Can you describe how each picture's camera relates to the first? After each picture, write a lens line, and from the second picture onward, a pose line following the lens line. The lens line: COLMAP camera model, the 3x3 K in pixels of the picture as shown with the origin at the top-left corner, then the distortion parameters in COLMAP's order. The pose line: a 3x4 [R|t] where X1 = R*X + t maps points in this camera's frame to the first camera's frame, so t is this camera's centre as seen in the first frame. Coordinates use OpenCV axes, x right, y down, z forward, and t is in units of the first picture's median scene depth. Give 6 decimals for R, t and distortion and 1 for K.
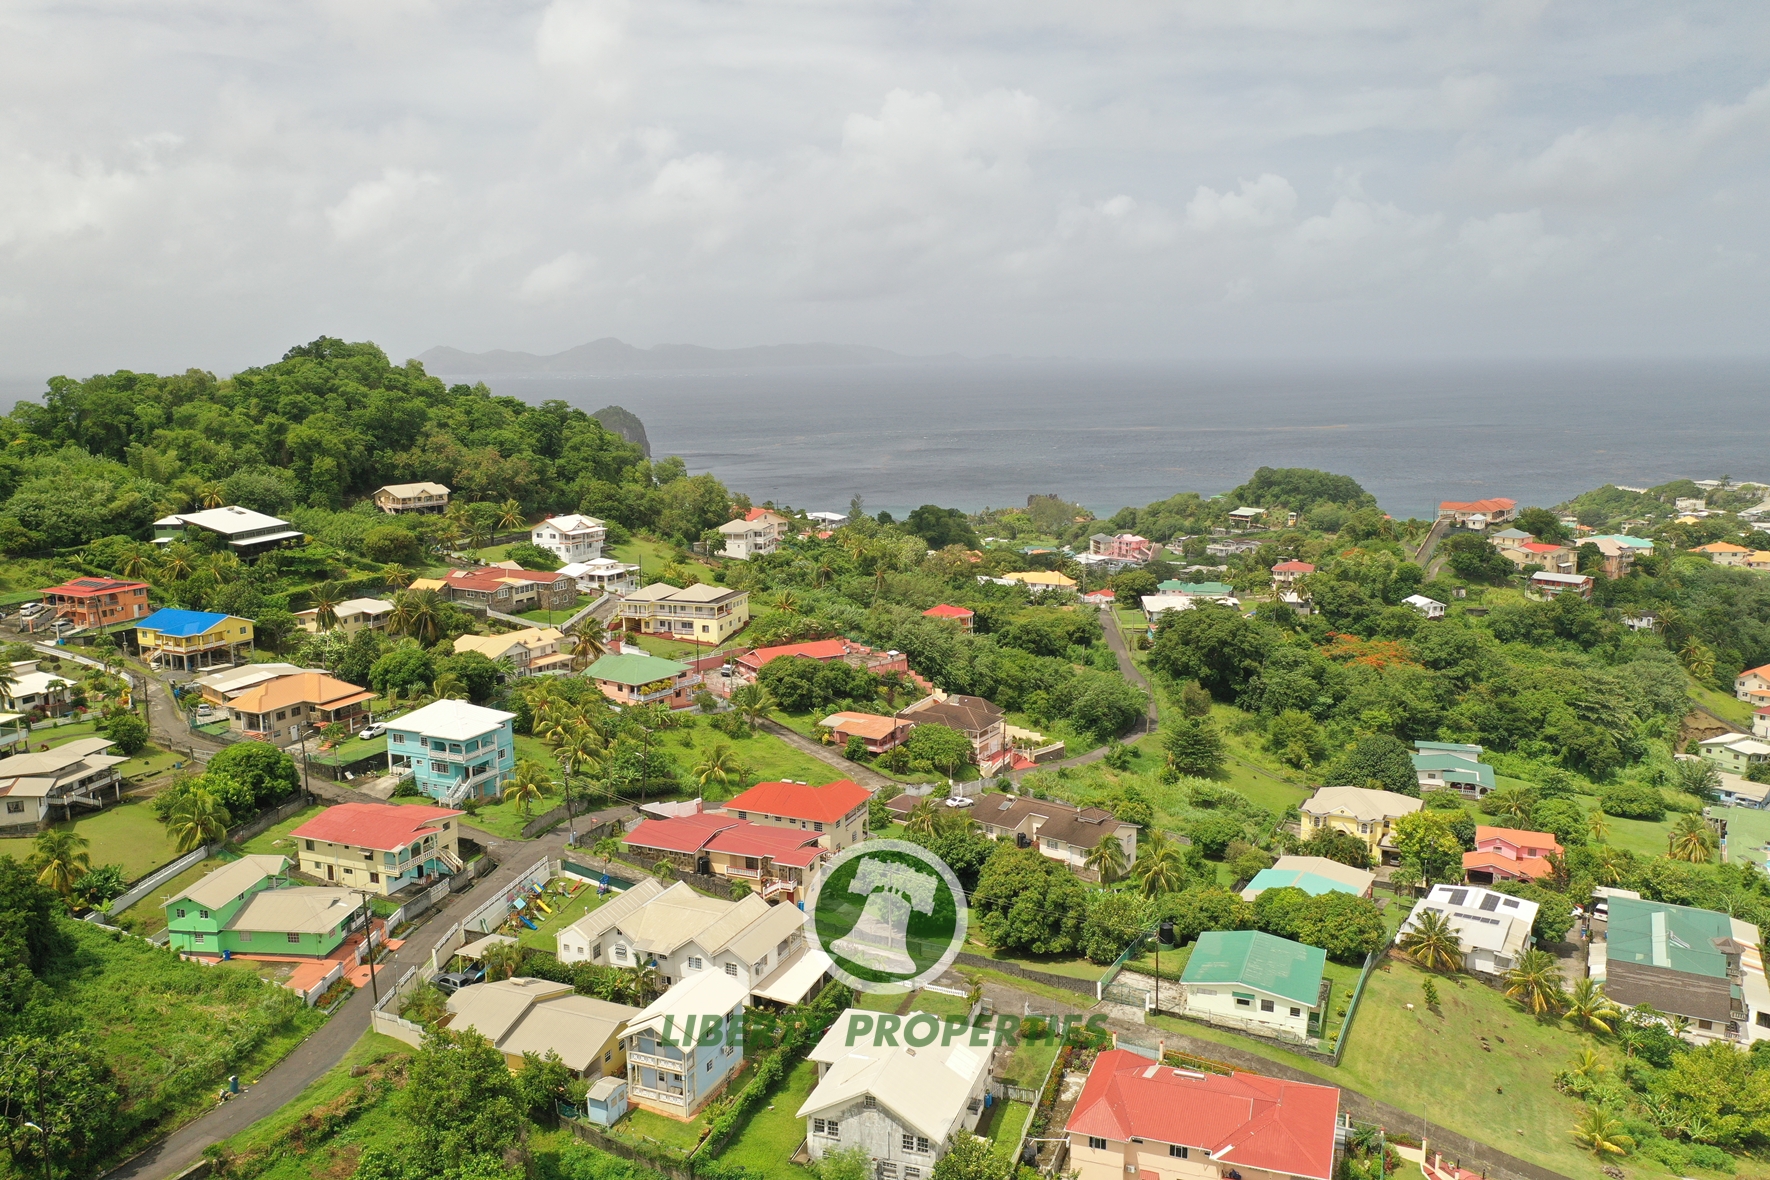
lens RADIAL K [[1397.2, 0, 885.0], [0, 1397.2, 590.0], [0, 0, 1]] dist [0.002966, -0.000975]
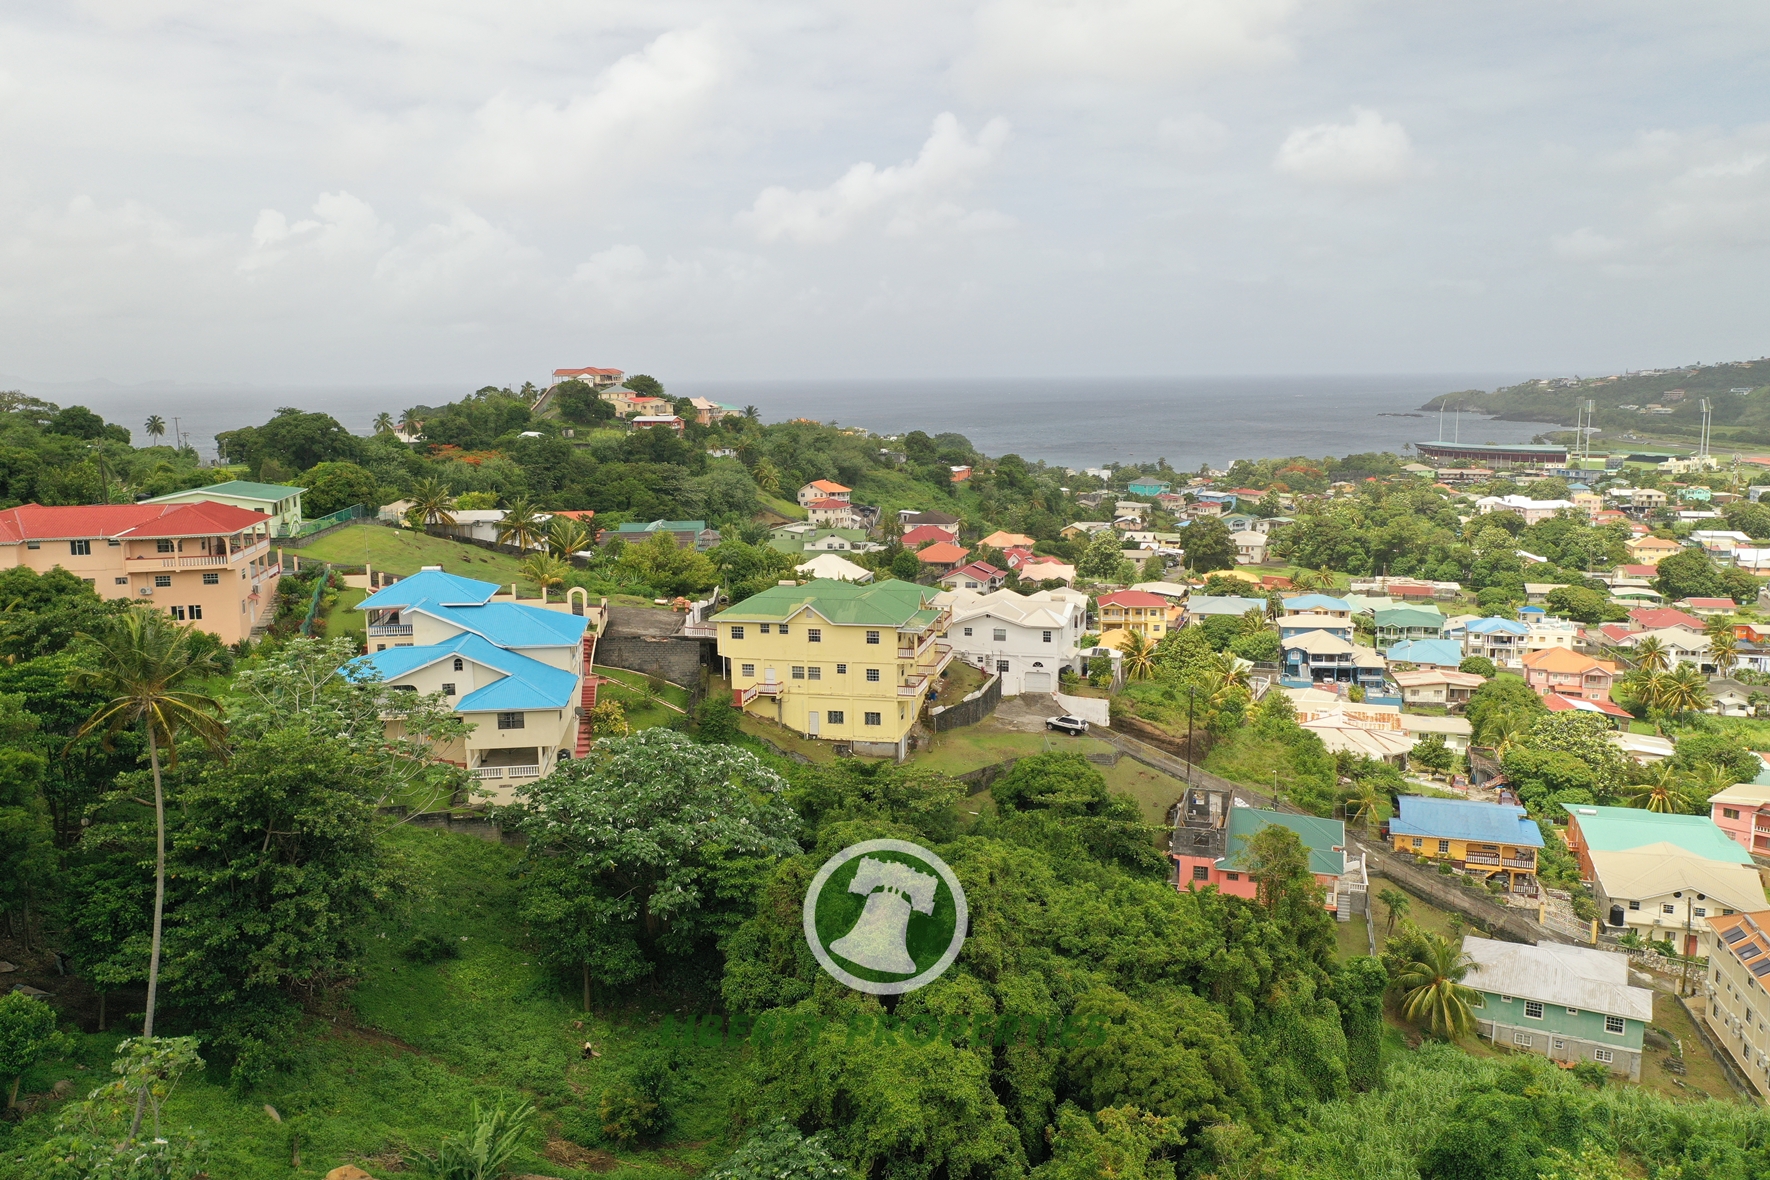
lens RADIAL K [[1397.2, 0, 885.0], [0, 1397.2, 590.0], [0, 0, 1]] dist [0.002966, -0.000975]
pose [[0.843688, -0.093355, 0.528655, 0.040927], [0.088825, 0.995466, 0.034030, 0.111878], [-0.529435, 0.018247, 0.848154, -0.034155]]
